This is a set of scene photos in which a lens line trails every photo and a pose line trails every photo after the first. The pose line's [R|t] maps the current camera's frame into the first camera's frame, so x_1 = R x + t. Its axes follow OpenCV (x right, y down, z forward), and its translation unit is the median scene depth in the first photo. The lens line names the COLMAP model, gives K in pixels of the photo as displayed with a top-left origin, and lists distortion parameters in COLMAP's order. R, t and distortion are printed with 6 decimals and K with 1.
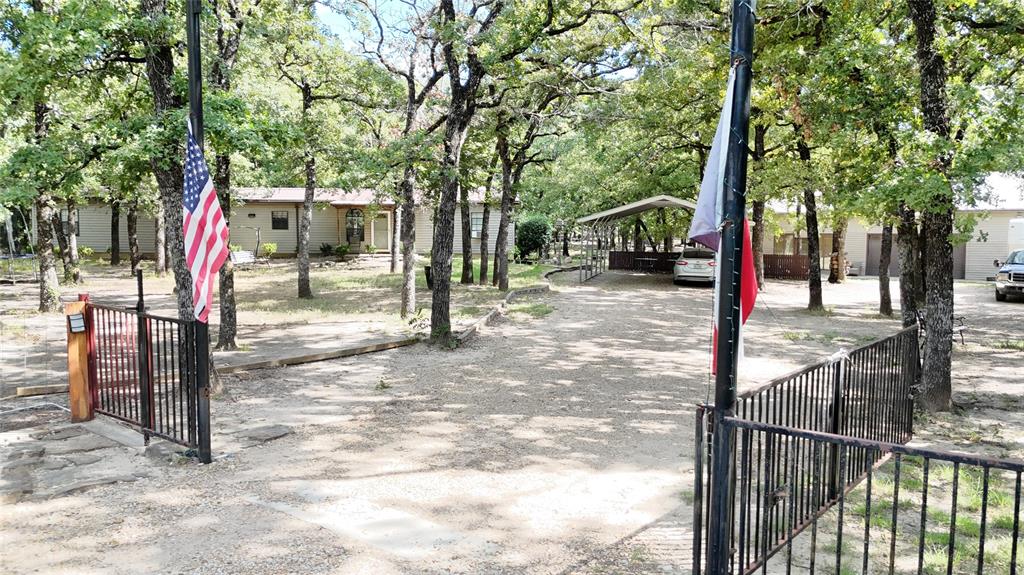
lens RADIAL K [[752.0, 0, 515.9], [0, 752.0, 285.9], [0, 0, 1]] dist [0.073825, -0.076357]
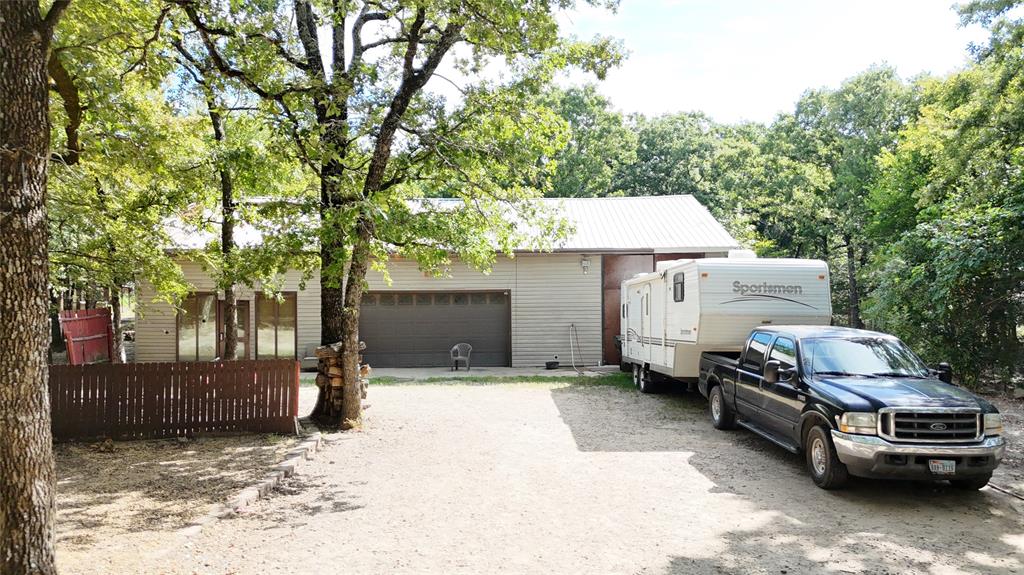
lens RADIAL K [[752.0, 0, 515.9], [0, 752.0, 285.9], [0, 0, 1]] dist [0.073825, -0.076357]
pose [[0.745965, -0.007067, 0.665948, 0.392499], [0.055096, 0.997171, -0.051134, -0.079081], [-0.663702, 0.074836, 0.744244, 1.079450]]
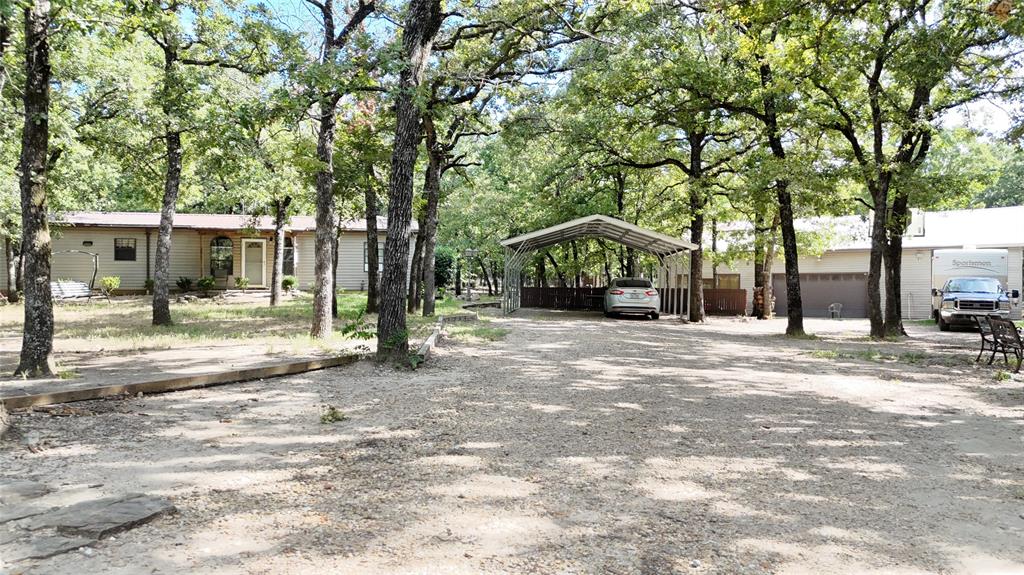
lens RADIAL K [[752.0, 0, 515.9], [0, 752.0, 285.9], [0, 0, 1]] dist [0.073825, -0.076357]
pose [[0.984432, 0.000954, 0.175762, -0.070297], [0.013069, 0.996820, -0.078610, 0.040583], [-0.175278, 0.079683, 0.981289, 0.209878]]
